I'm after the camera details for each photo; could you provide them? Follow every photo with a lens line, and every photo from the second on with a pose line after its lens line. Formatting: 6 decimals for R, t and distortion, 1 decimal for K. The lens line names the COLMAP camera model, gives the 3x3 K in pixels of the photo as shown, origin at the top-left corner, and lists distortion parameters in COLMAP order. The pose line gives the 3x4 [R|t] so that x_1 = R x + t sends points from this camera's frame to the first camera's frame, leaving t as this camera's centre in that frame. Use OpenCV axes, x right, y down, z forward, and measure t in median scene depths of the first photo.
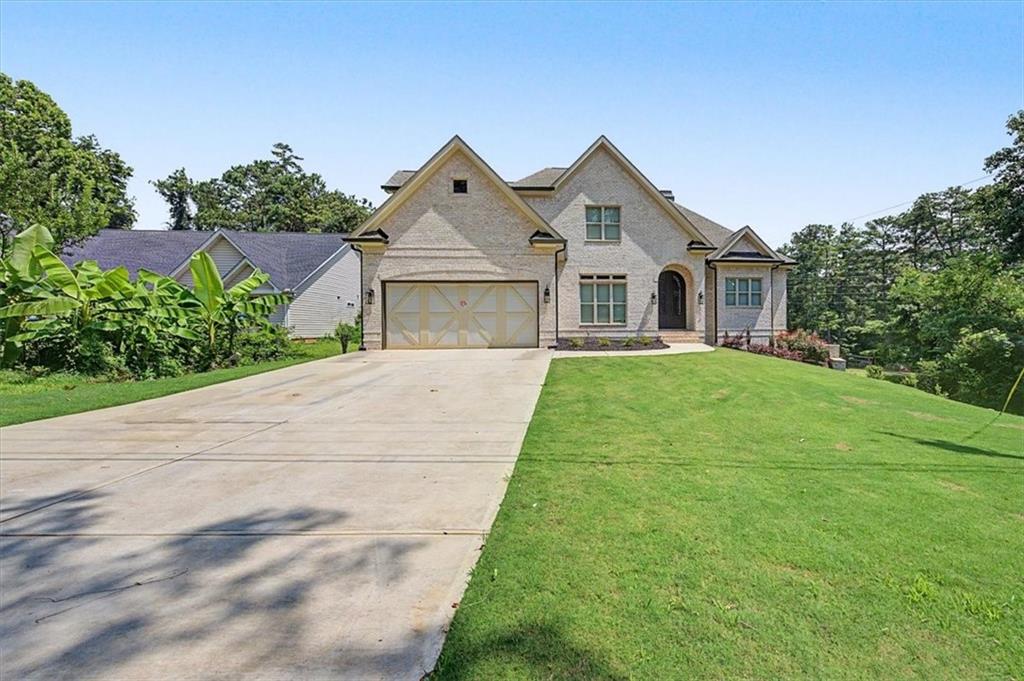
lens RADIAL K [[411.8, 0, 591.5], [0, 411.8, 332.8], [0, 0, 1]] dist [0.001025, -0.000111]
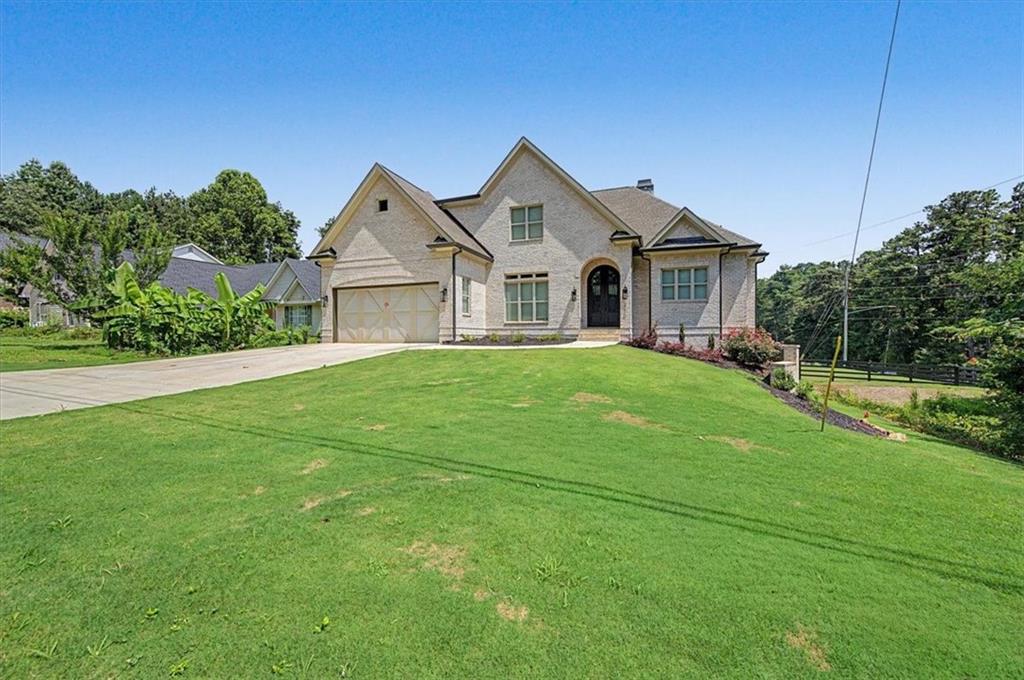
lens RADIAL K [[398.7, 0, 511.0], [0, 398.7, 339.0], [0, 0, 1]] dist [0.002341, -0.000130]
pose [[0.914052, 0.006183, -0.405550, 0.394034], [-0.006329, 0.999979, 0.000980, 0.019934], [0.405548, 0.001671, 0.914072, 0.085114]]
